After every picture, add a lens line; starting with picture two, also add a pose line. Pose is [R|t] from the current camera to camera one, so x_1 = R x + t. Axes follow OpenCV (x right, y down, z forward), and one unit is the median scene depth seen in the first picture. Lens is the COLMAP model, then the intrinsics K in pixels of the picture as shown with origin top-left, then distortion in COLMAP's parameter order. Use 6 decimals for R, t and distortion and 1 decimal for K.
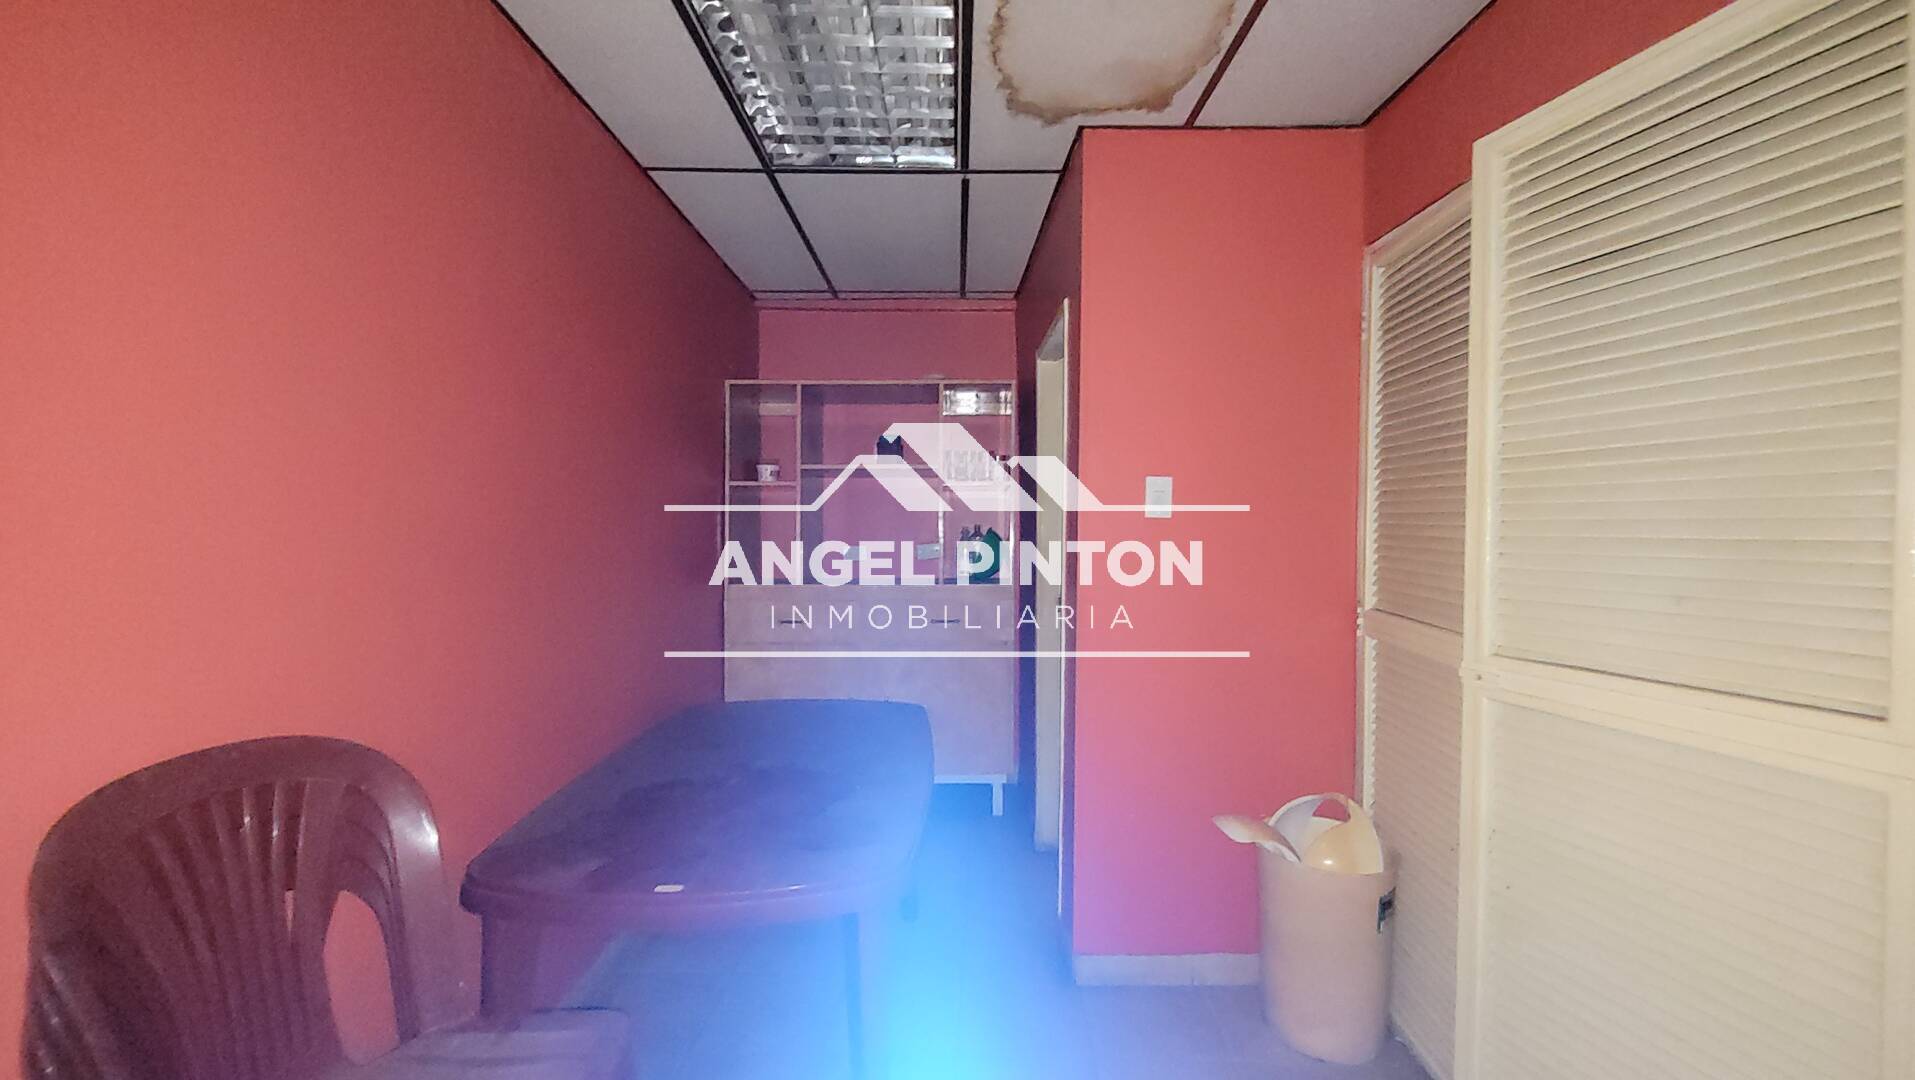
lens RADIAL K [[758.3, 0, 959.2], [0, 758.3, 542.6], [0, 0, 1]] dist [0.000665, 0.000067]
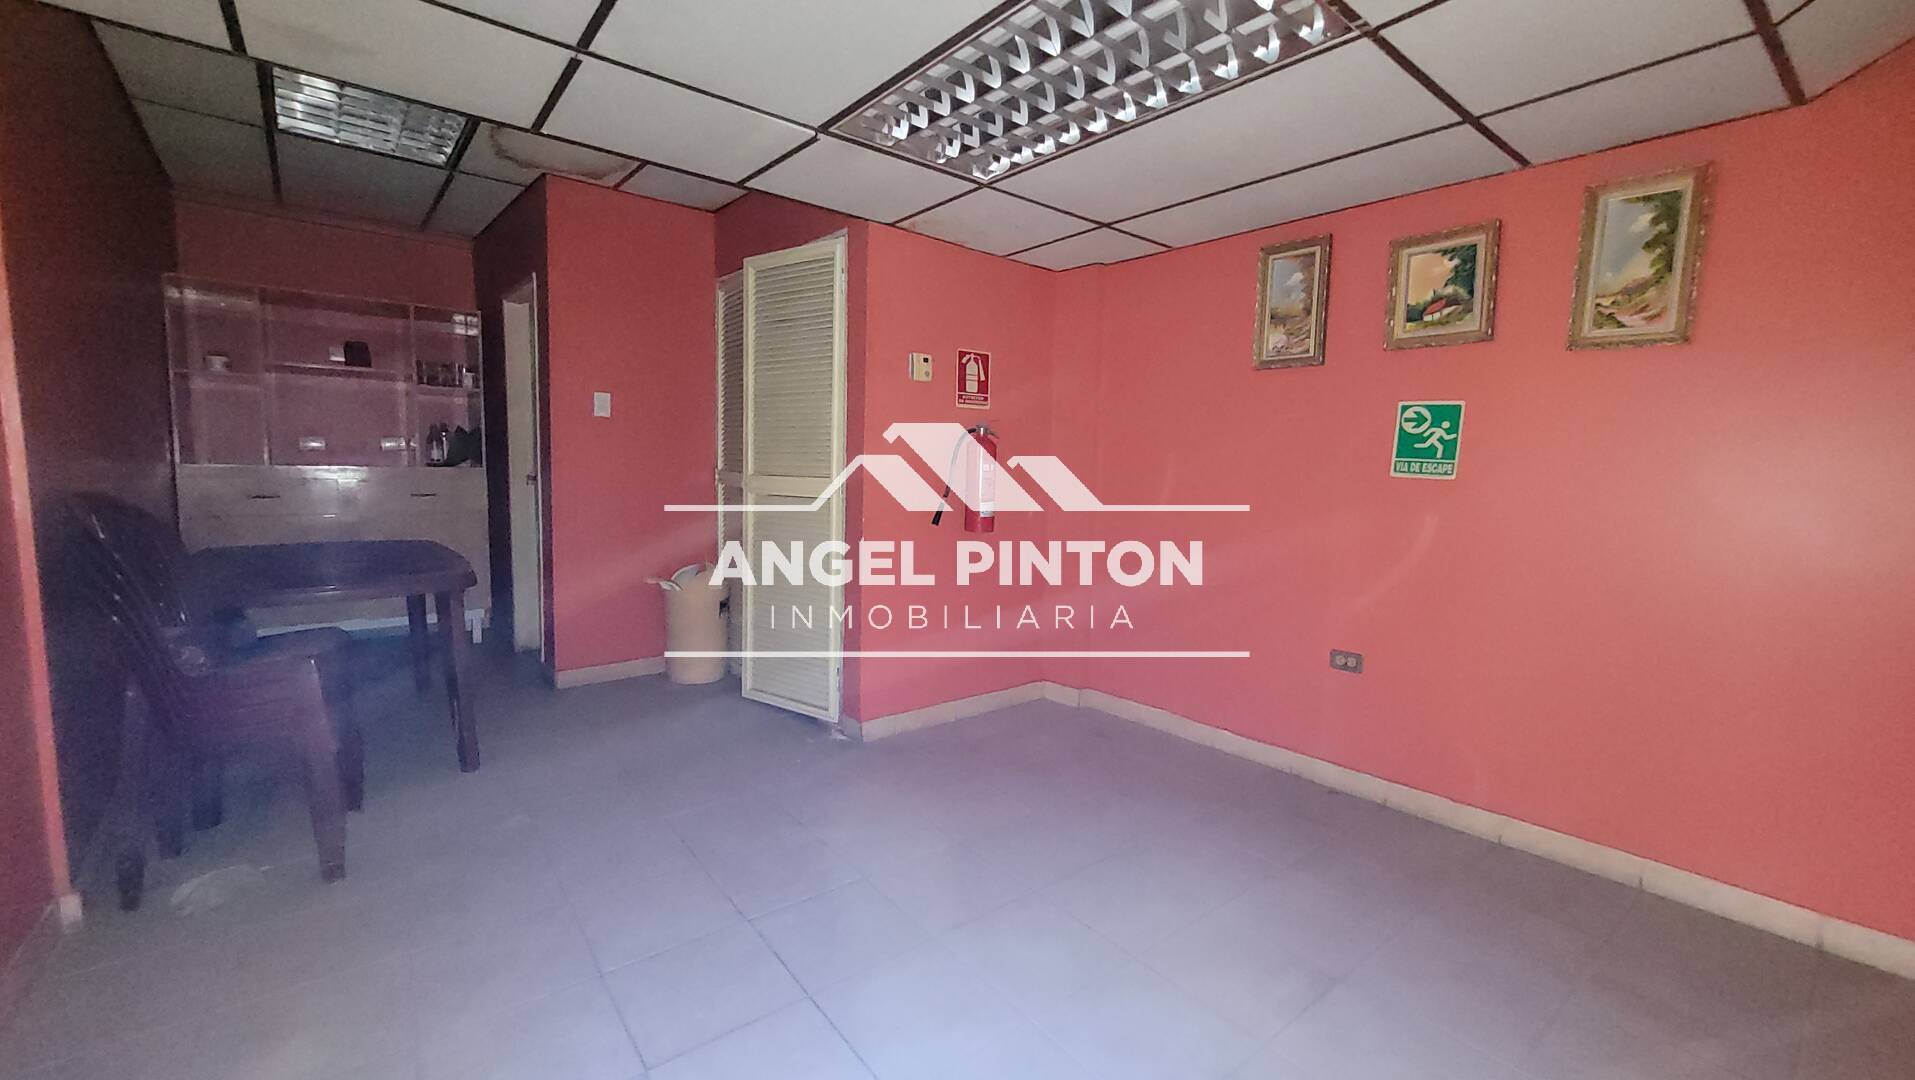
lens RADIAL K [[758.3, 0, 959.2], [0, 758.3, 542.6], [0, 0, 1]] dist [0.000665, 0.000067]
pose [[0.768048, -0.052491, 0.638237, -0.214465], [-0.009638, 0.995575, 0.093478, 0.076773], [-0.640319, -0.077947, 0.764144, -0.795675]]
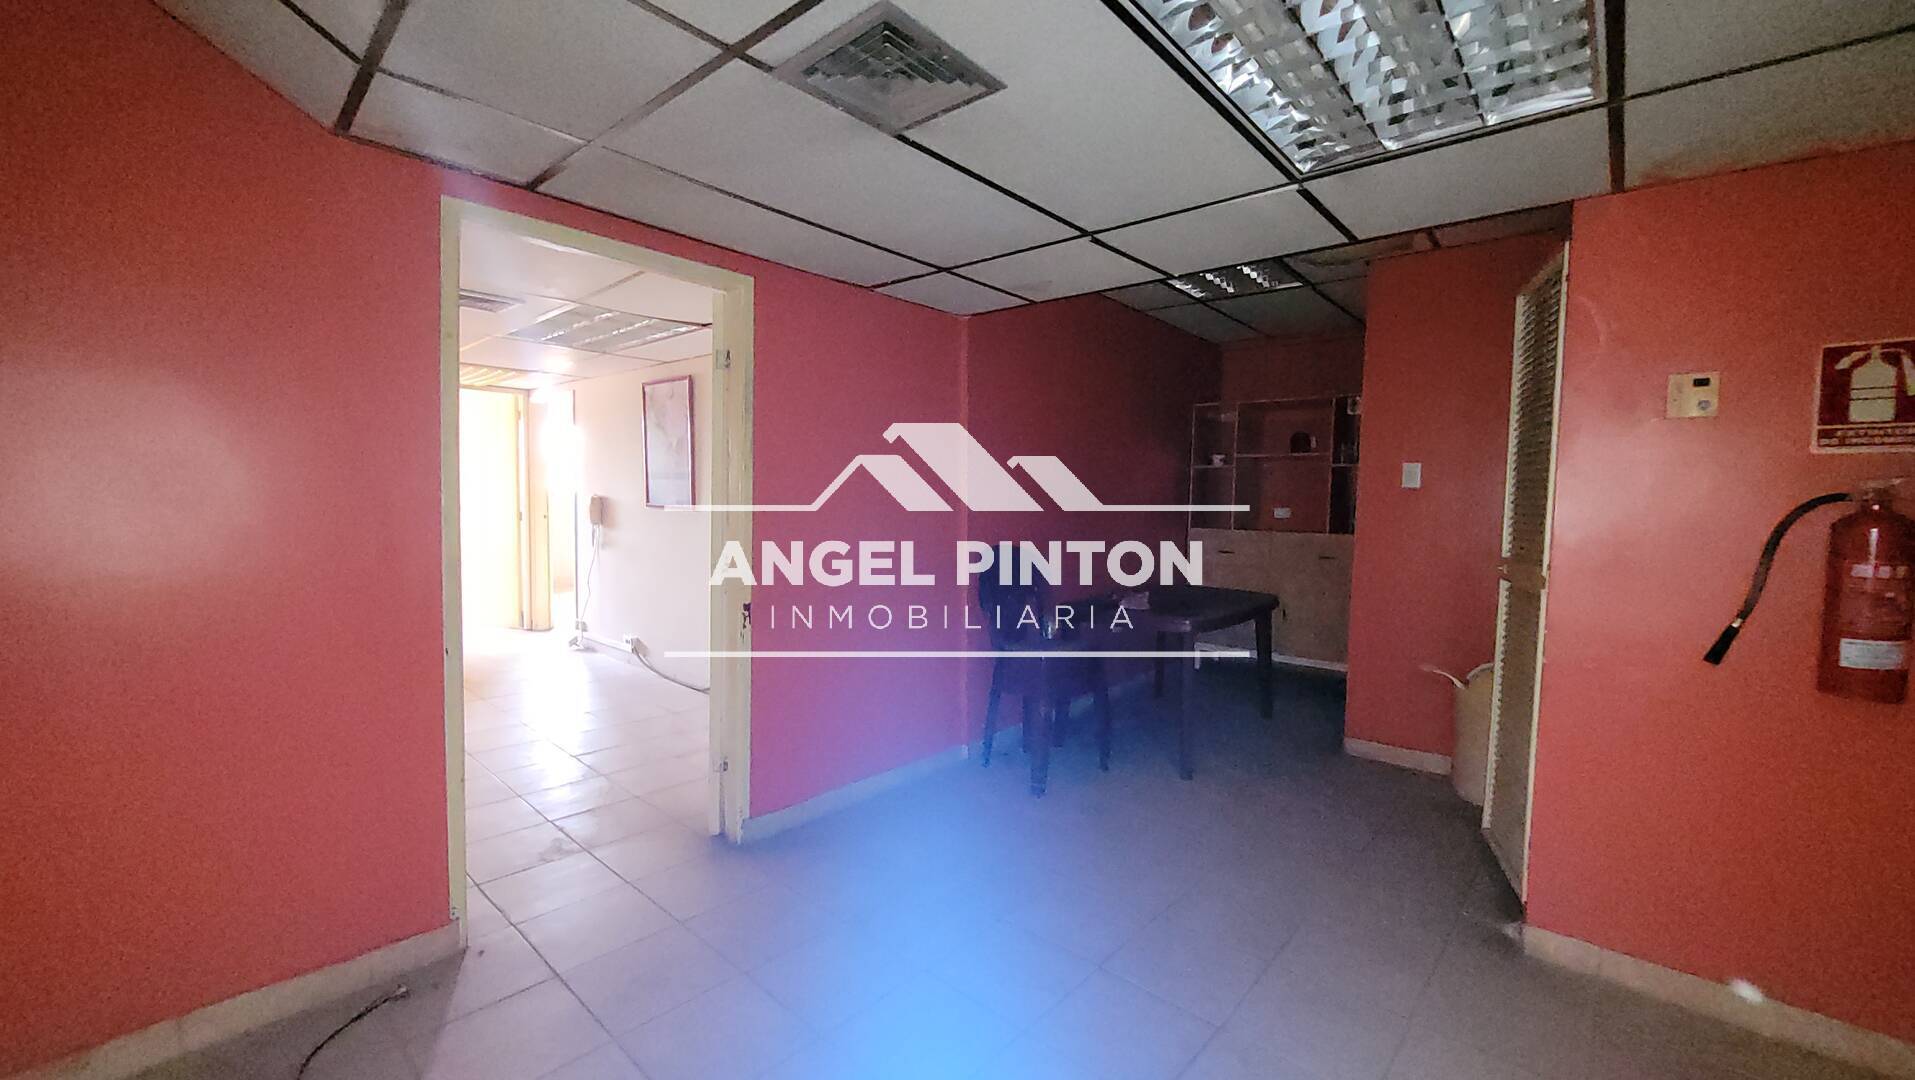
lens RADIAL K [[758.3, 0, 959.2], [0, 758.3, 542.6], [0, 0, 1]] dist [0.000665, 0.000067]
pose [[0.747547, 0.053320, -0.662065, 0.600738], [-0.029725, 0.998460, 0.046849, 0.033719], [0.663543, -0.015342, 0.747981, -0.825272]]
